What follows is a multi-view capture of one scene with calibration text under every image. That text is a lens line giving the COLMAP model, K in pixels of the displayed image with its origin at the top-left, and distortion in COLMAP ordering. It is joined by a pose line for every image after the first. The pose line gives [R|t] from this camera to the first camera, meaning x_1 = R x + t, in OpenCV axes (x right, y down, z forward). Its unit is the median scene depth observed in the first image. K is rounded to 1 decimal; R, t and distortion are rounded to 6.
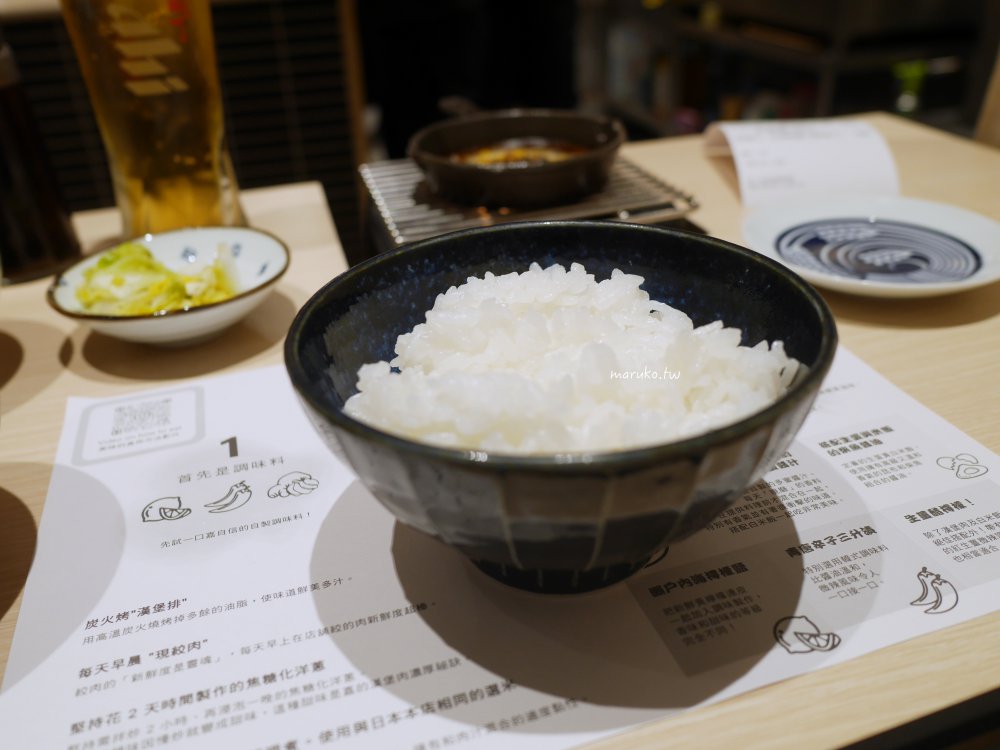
lens RADIAL K [[860.2, 0, 509.8], [0, 860.2, 376.1], [0, 0, 1]] dist [-0.035640, 0.009135]
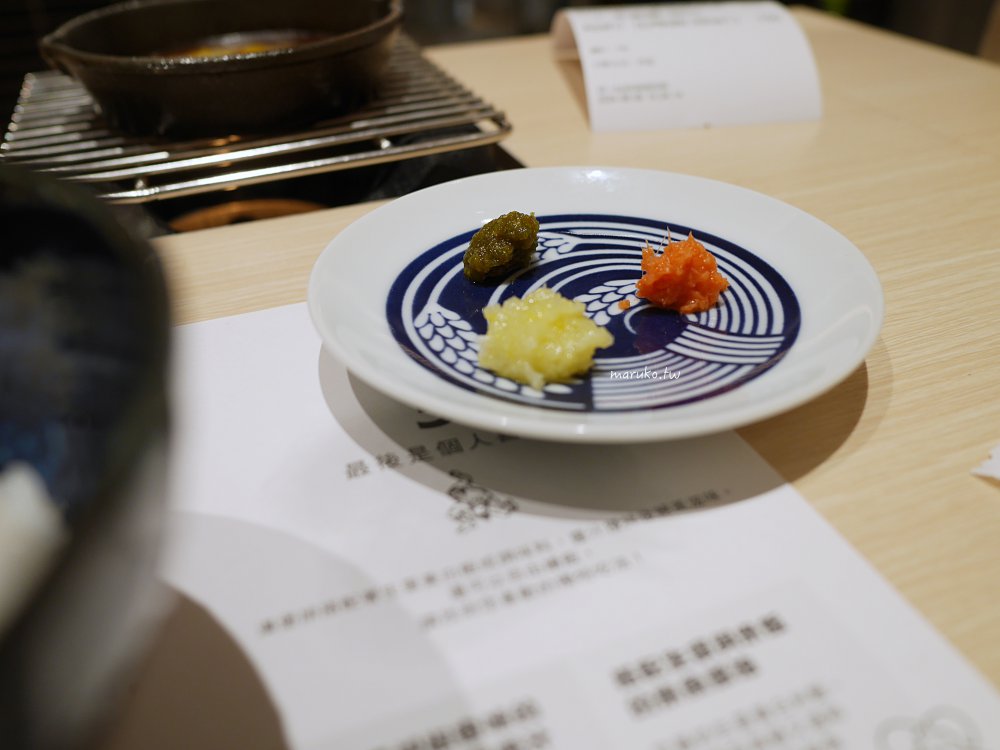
lens RADIAL K [[860.2, 0, 509.8], [0, 860.2, 376.1], [0, 0, 1]] dist [-0.035640, 0.009135]
pose [[0.997653, -0.023051, 0.064479, 0.270379], [0.018478, 0.997331, 0.070640, -0.094621], [-0.065935, -0.069282, 0.995416, 0.557195]]
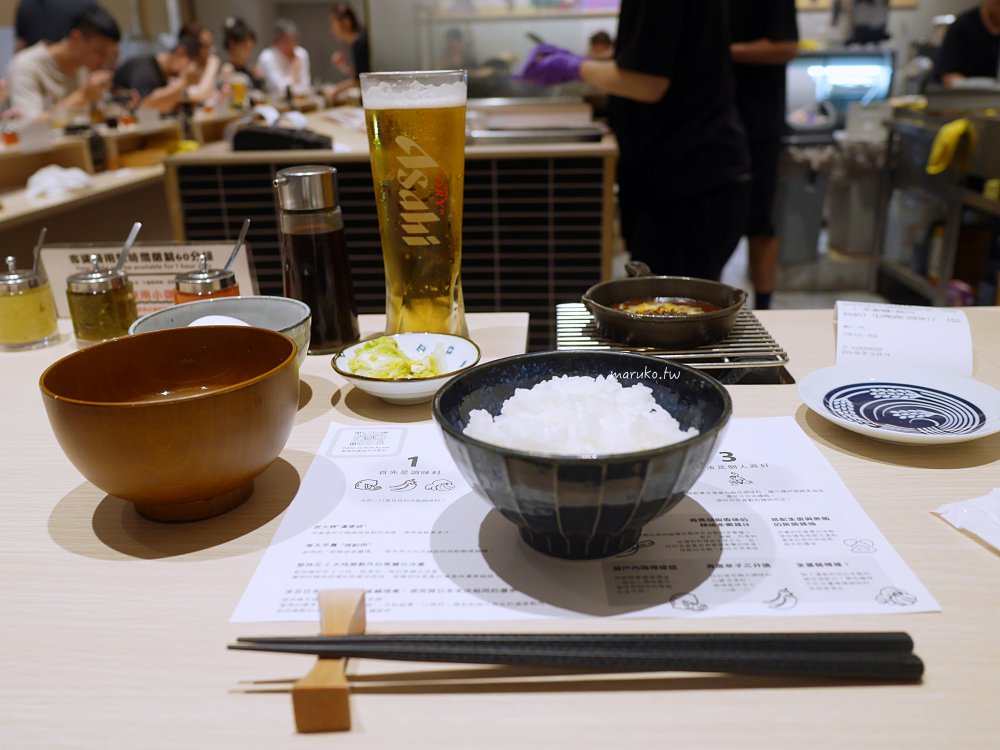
lens RADIAL K [[847.5, 0, 505.8], [0, 847.5, 395.8], [0, 0, 1]] dist [-0.027727, -0.005838]
pose [[0.945986, 0.135818, -0.294387, 0.308231], [-0.172643, 0.979603, -0.102825, 0.095553], [0.274417, 0.148095, 0.950139, -0.525883]]
